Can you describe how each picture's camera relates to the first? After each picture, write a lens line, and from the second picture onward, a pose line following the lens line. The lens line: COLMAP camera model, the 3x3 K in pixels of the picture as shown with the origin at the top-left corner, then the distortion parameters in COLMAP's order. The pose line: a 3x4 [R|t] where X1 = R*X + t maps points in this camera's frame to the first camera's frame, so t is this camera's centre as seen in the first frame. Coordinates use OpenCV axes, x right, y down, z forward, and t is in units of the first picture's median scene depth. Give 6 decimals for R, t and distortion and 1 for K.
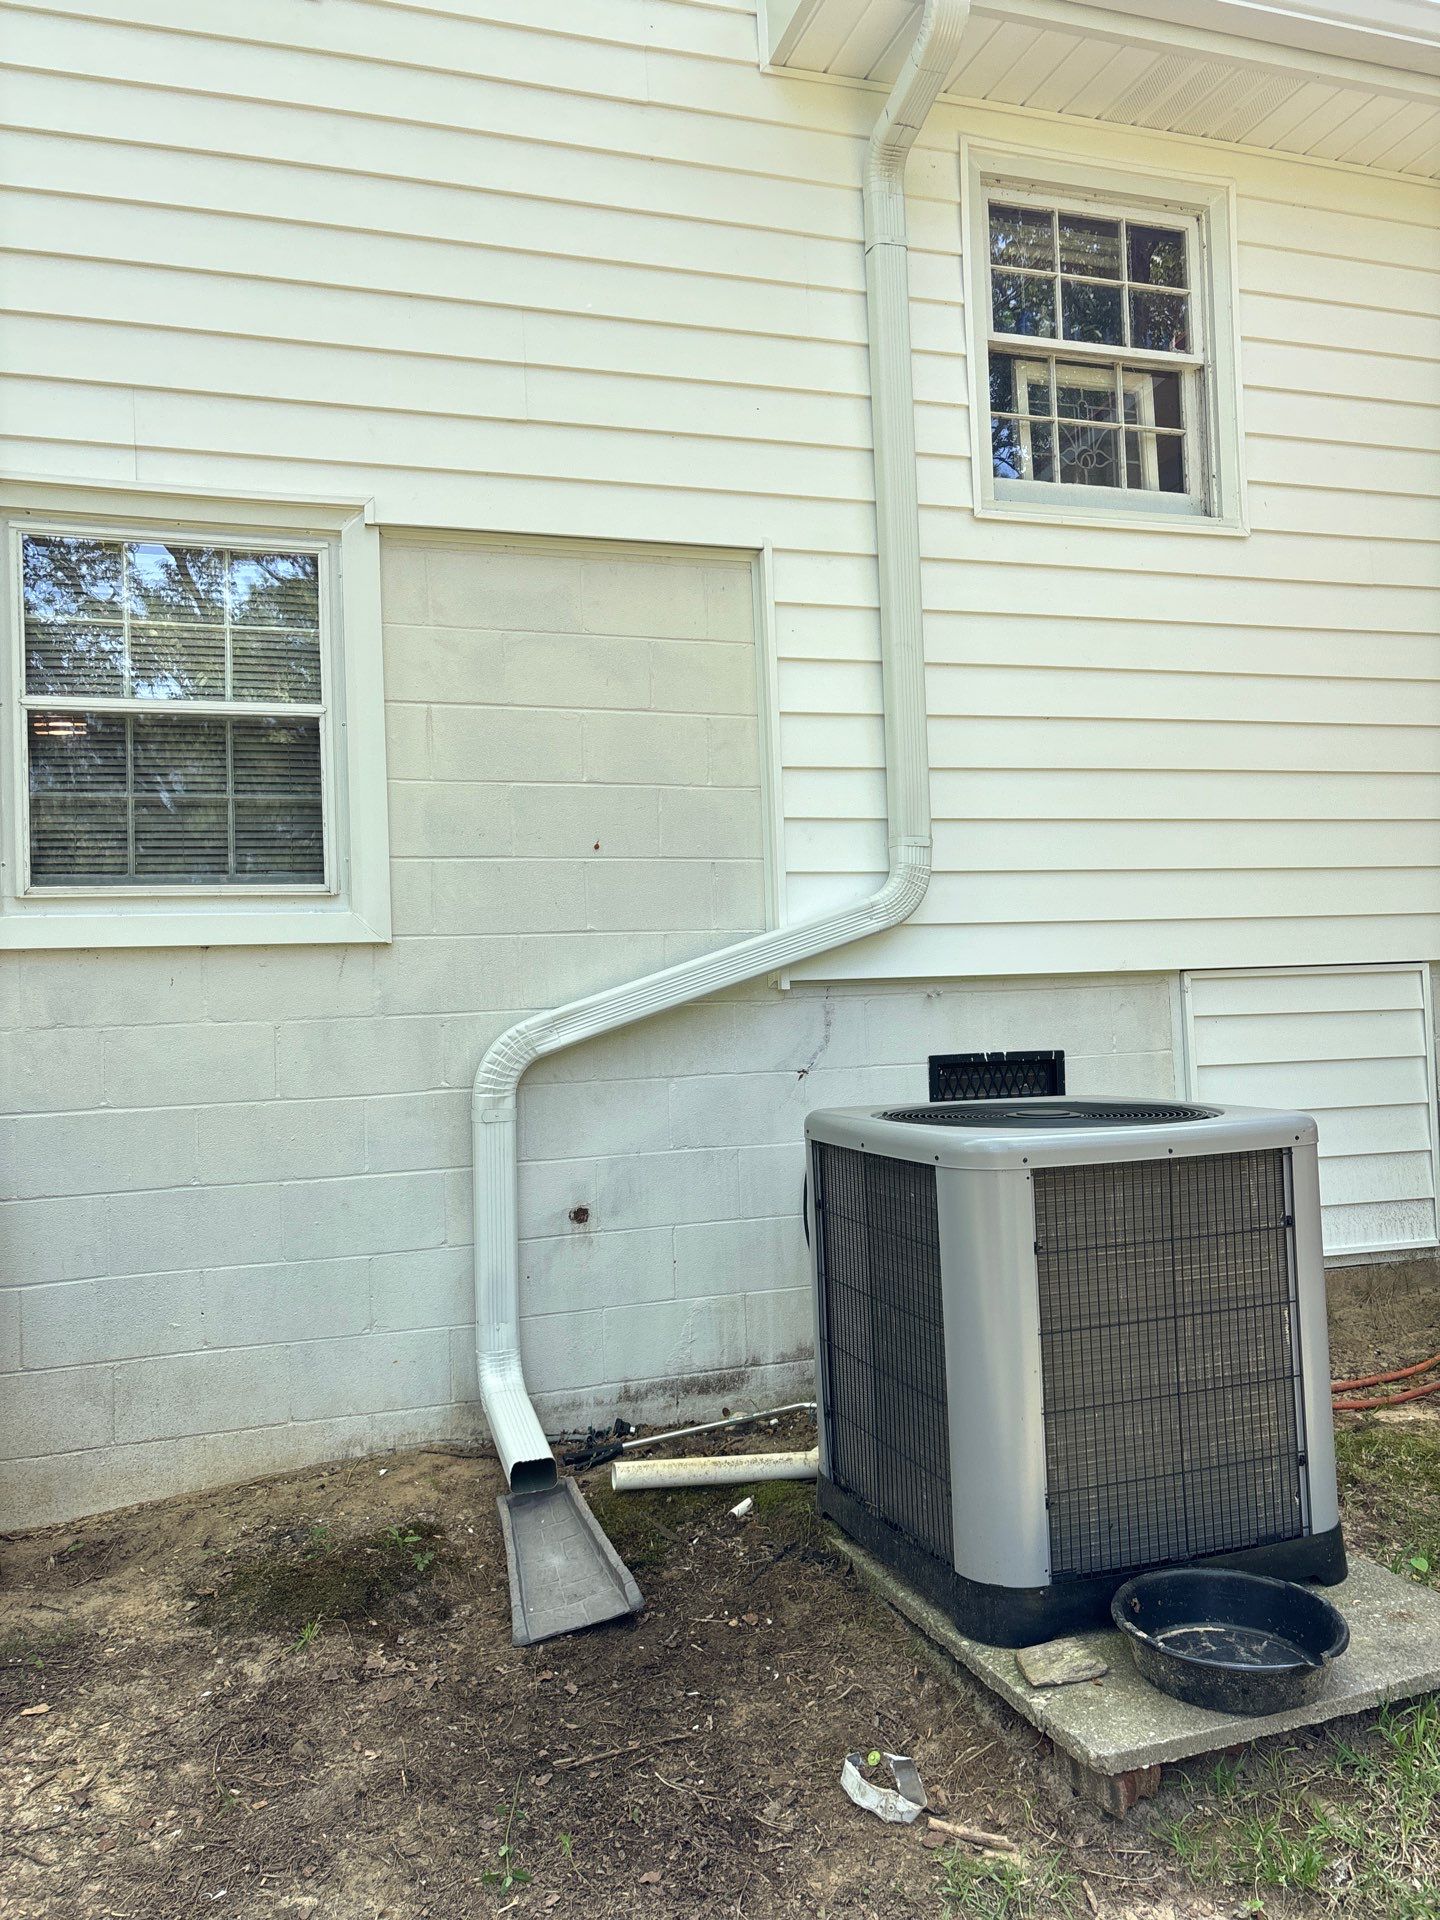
lens RADIAL K [[1470.7, 0, 723.5], [0, 1470.7, 927.5], [0, 0, 1]] dist [0.042948, -0.042863]
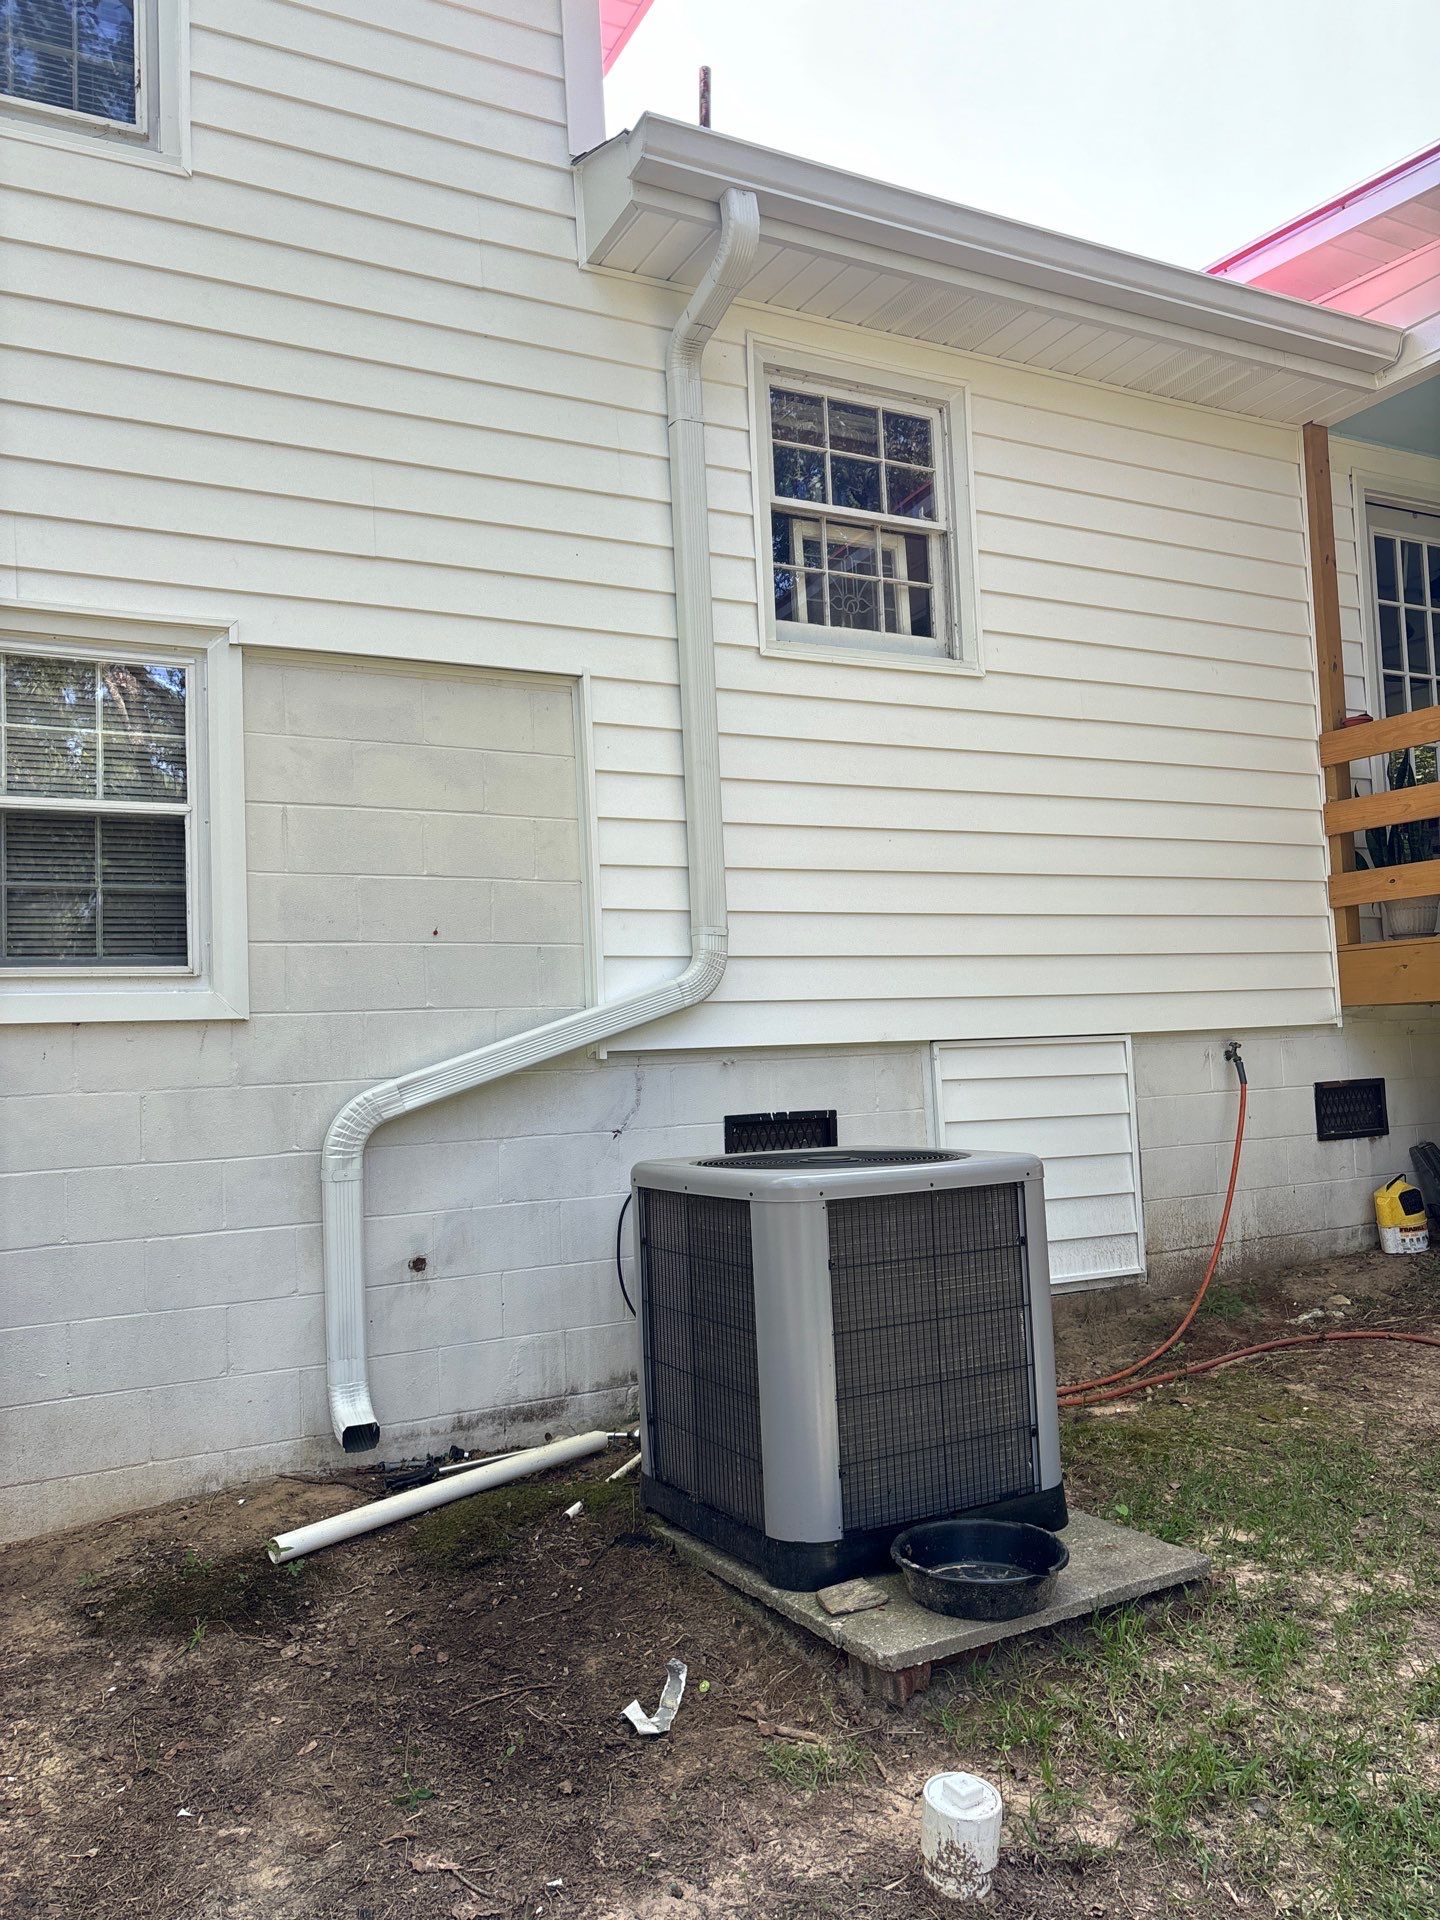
lens RADIAL K [[1470.7, 0, 723.5], [0, 1470.7, 927.5], [0, 0, 1]] dist [0.042948, -0.042863]
pose [[0.985886, 0.008716, 0.167189, -0.060070], [-0.000593, 0.998819, -0.048575, -0.004805], [-0.167415, 0.047790, 0.984728, -0.153682]]
